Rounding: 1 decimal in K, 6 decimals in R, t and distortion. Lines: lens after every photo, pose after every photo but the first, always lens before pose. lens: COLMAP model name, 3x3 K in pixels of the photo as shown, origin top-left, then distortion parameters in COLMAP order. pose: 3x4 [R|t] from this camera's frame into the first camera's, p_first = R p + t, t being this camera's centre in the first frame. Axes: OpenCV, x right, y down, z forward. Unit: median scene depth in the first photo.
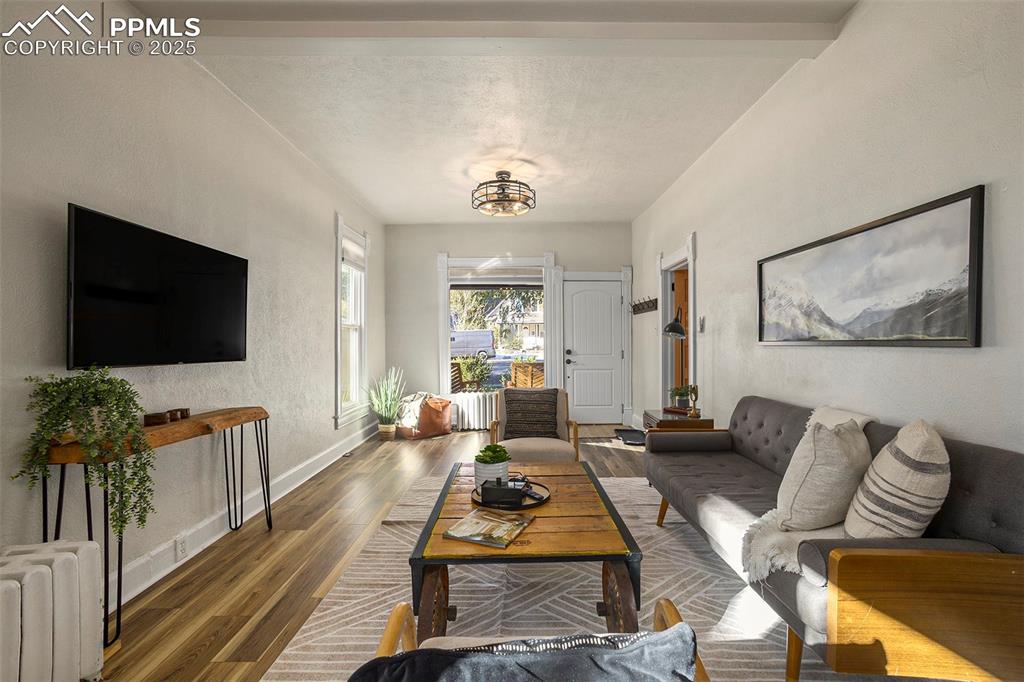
lens RADIAL K [[454.2, 0, 515.0], [0, 454.2, 343.2], [0, 0, 1]] dist [-0.070143, 0.041061]
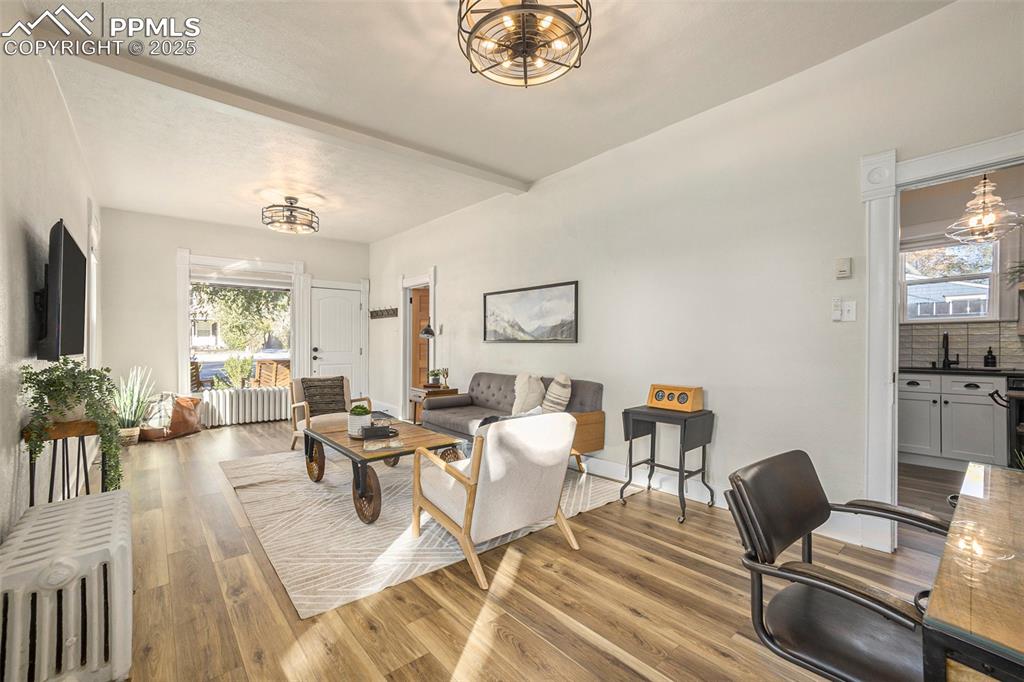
lens RADIAL K [[450.4, 0, 512.0], [0, 450.4, 341.0], [0, 0, 1]] dist [0.000487, 0.000156]
pose [[0.768887, 0.003733, 0.639374, -0.380484], [-0.000945, 0.999989, -0.004701, 0.004717], [-0.639384, 0.003010, 0.768882, -0.321147]]
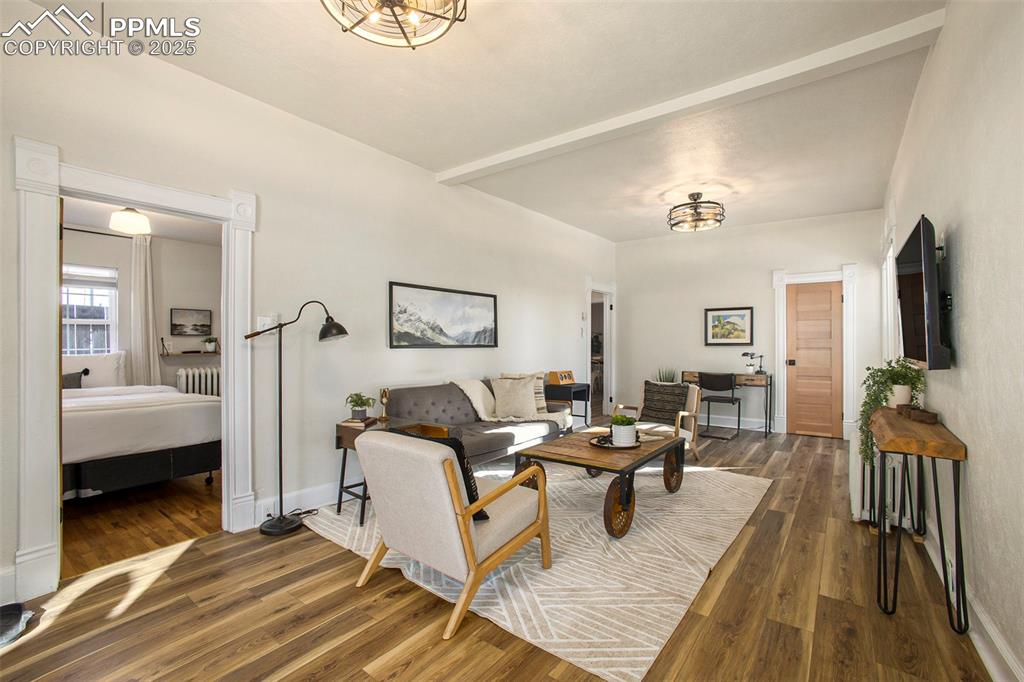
lens RADIAL K [[450.4, 0, 512.0], [0, 450.4, 341.0], [0, 0, 1]] dist [0.000487, 0.000156]
pose [[-0.807796, 0.001644, 0.589460, -0.367088], [0.000760, 0.999998, -0.001747, -0.011776], [-0.589462, -0.000963, -0.807796, 1.425590]]
